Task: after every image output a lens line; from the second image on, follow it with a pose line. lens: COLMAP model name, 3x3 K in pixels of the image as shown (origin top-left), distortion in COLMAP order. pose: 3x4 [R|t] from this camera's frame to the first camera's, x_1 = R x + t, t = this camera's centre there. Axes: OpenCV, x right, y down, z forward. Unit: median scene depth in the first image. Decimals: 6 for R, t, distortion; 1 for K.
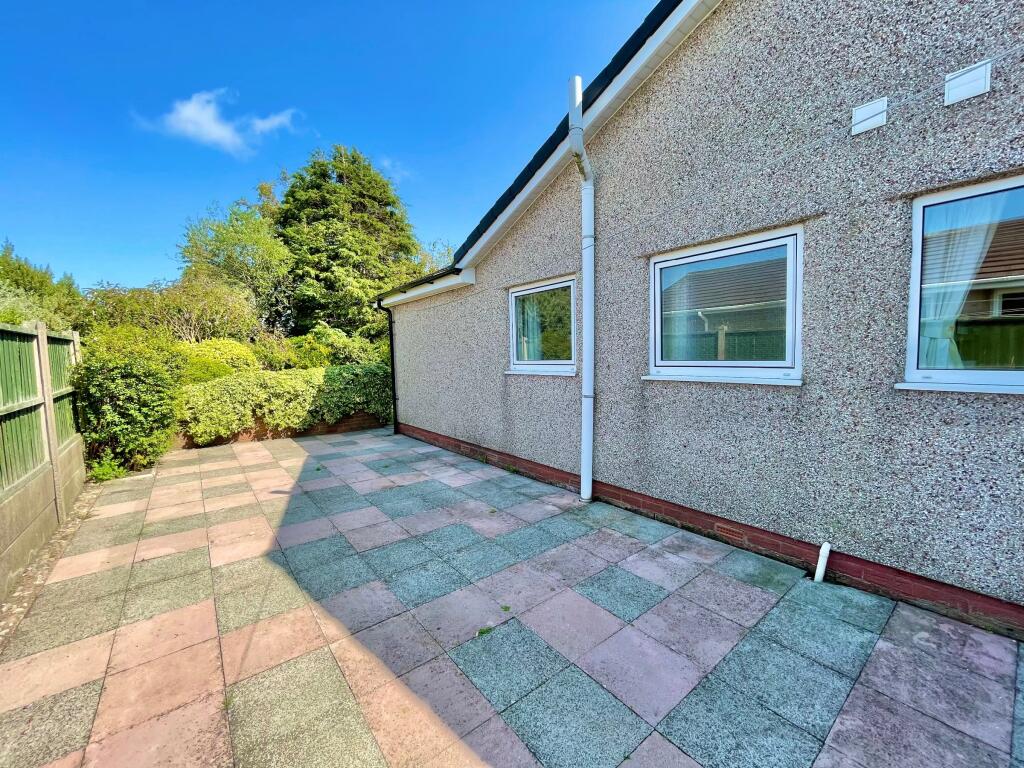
lens RADIAL K [[415.5, 0, 514.9], [0, 415.5, 385.7], [0, 0, 1]] dist [-0.005042, 0.000513]
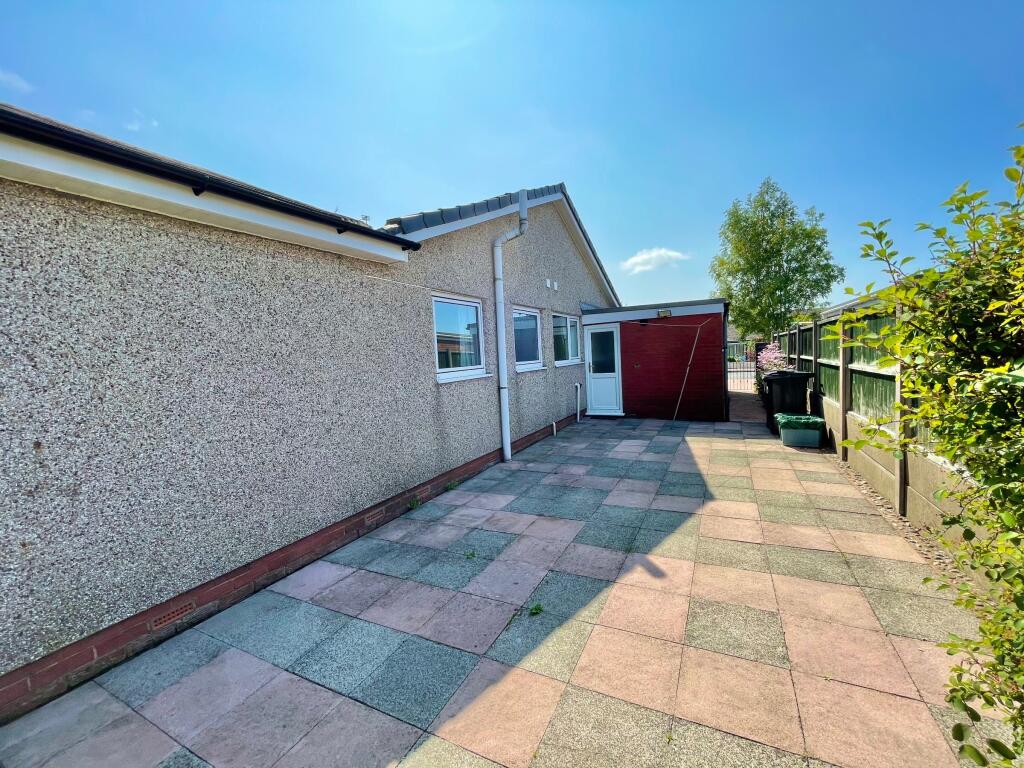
lens RADIAL K [[415.5, 0, 511.5], [0, 415.5, 383.8], [0, 0, 1]] dist [-0.005042, 0.000513]
pose [[-0.410599, -0.014167, 0.911706, -1.045722], [0.139042, 0.987213, 0.077959, -0.088829], [-0.901152, 0.158775, -0.403379, 1.411575]]
